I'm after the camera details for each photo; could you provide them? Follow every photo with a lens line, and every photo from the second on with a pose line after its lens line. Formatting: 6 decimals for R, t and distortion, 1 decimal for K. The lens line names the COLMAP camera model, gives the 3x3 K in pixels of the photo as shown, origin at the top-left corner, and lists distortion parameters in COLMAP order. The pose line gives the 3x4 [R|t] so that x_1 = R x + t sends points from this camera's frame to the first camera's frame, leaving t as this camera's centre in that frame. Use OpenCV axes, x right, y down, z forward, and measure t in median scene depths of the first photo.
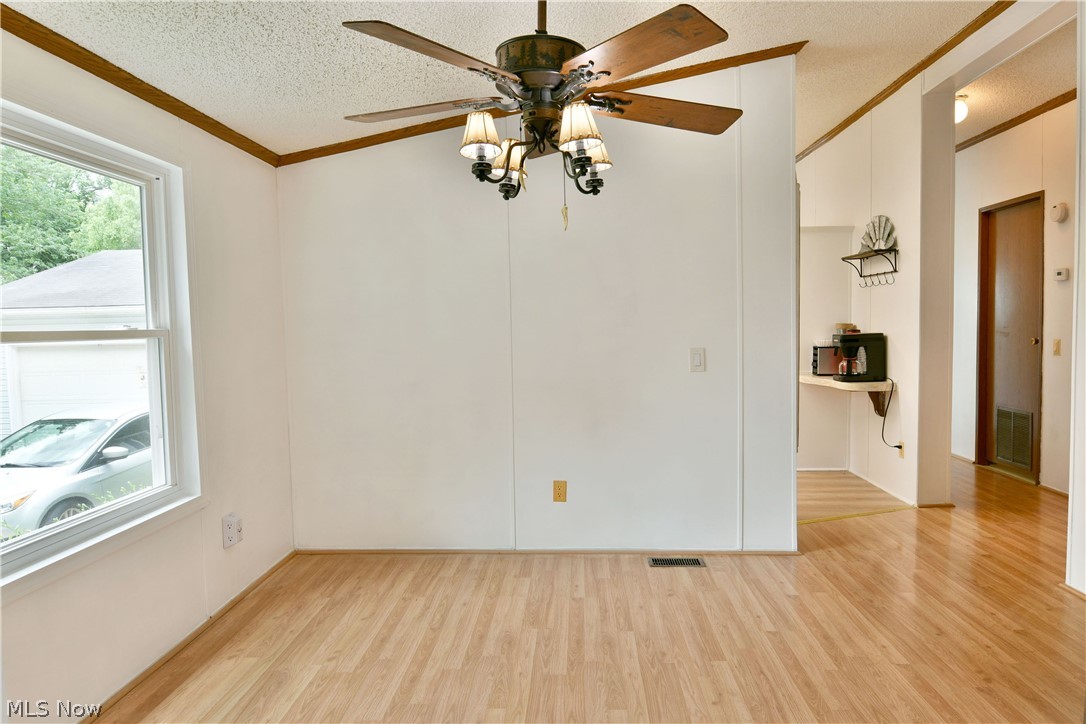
lens RADIAL K [[662.1, 0, 544.5], [0, 662.1, 370.8], [0, 0, 1]] dist [-0.009740, -0.006432]
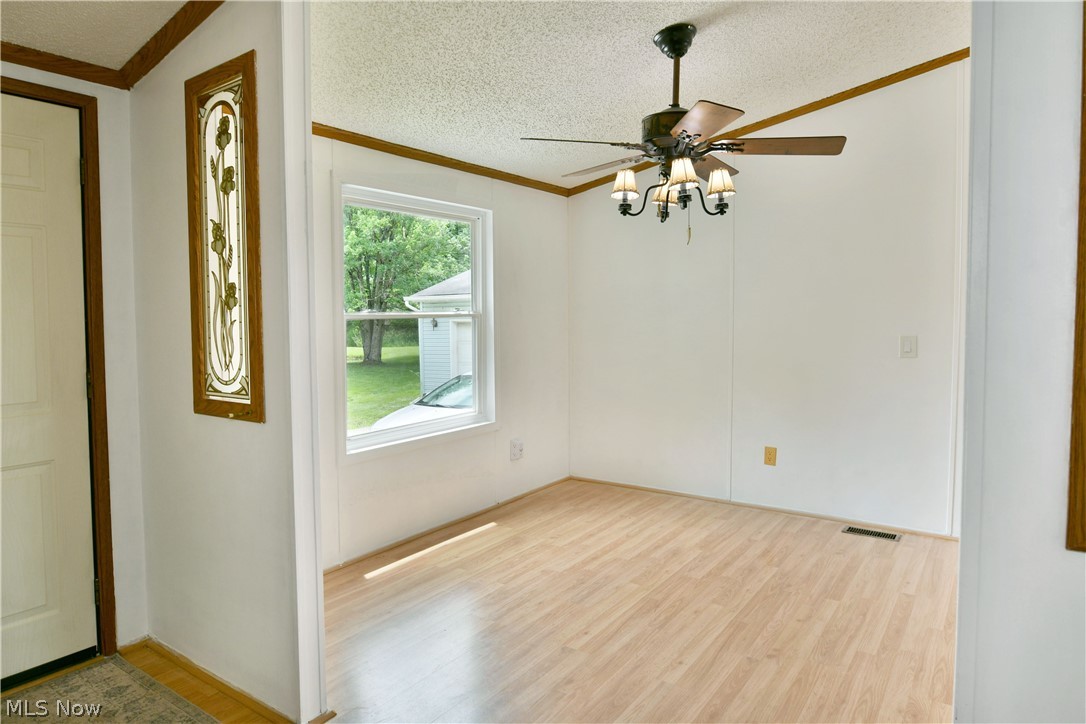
lens RADIAL K [[662.1, 0, 539.0], [0, 662.1, 341.7], [0, 0, 1]] dist [-0.009740, -0.006432]
pose [[0.841193, 0.029302, -0.539940, 0.350755], [-0.038536, 0.999240, -0.005809, 0.007033], [0.539360, 0.025693, 0.841683, -0.219515]]
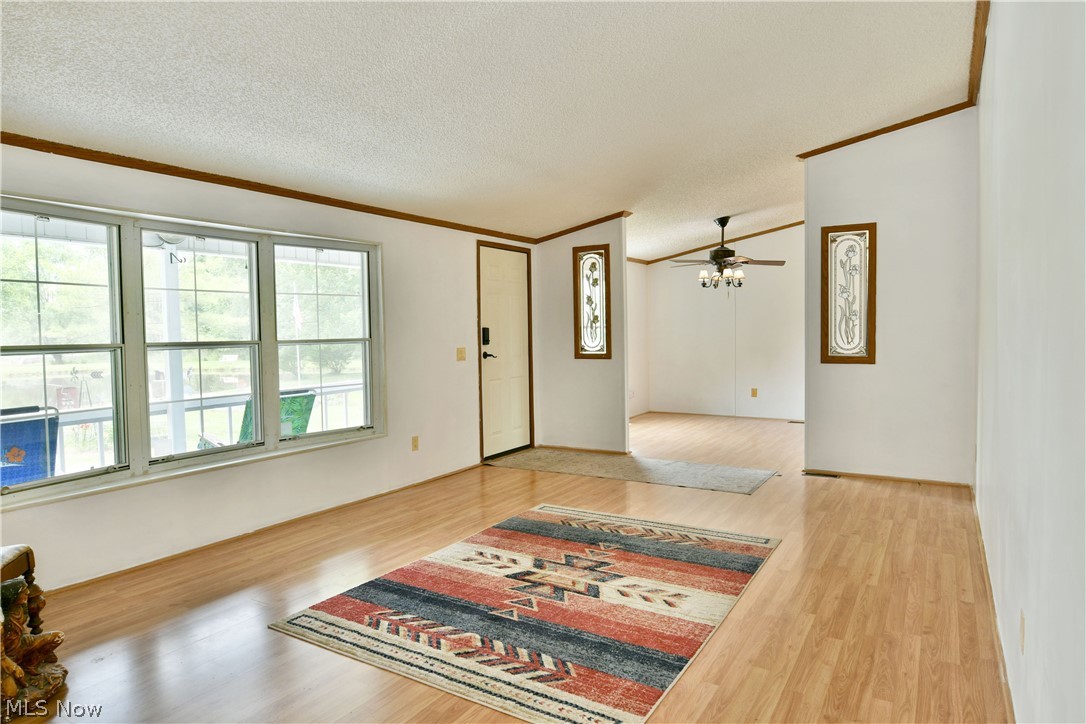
lens RADIAL K [[662.1, 0, 540.9], [0, 662.1, 332.1], [0, 0, 1]] dist [-0.009740, -0.006432]
pose [[0.880483, 0.007934, -0.474012, 0.570460], [-0.034289, 0.998307, -0.046983, 0.117407], [0.472836, 0.057622, 0.879264, -1.799345]]
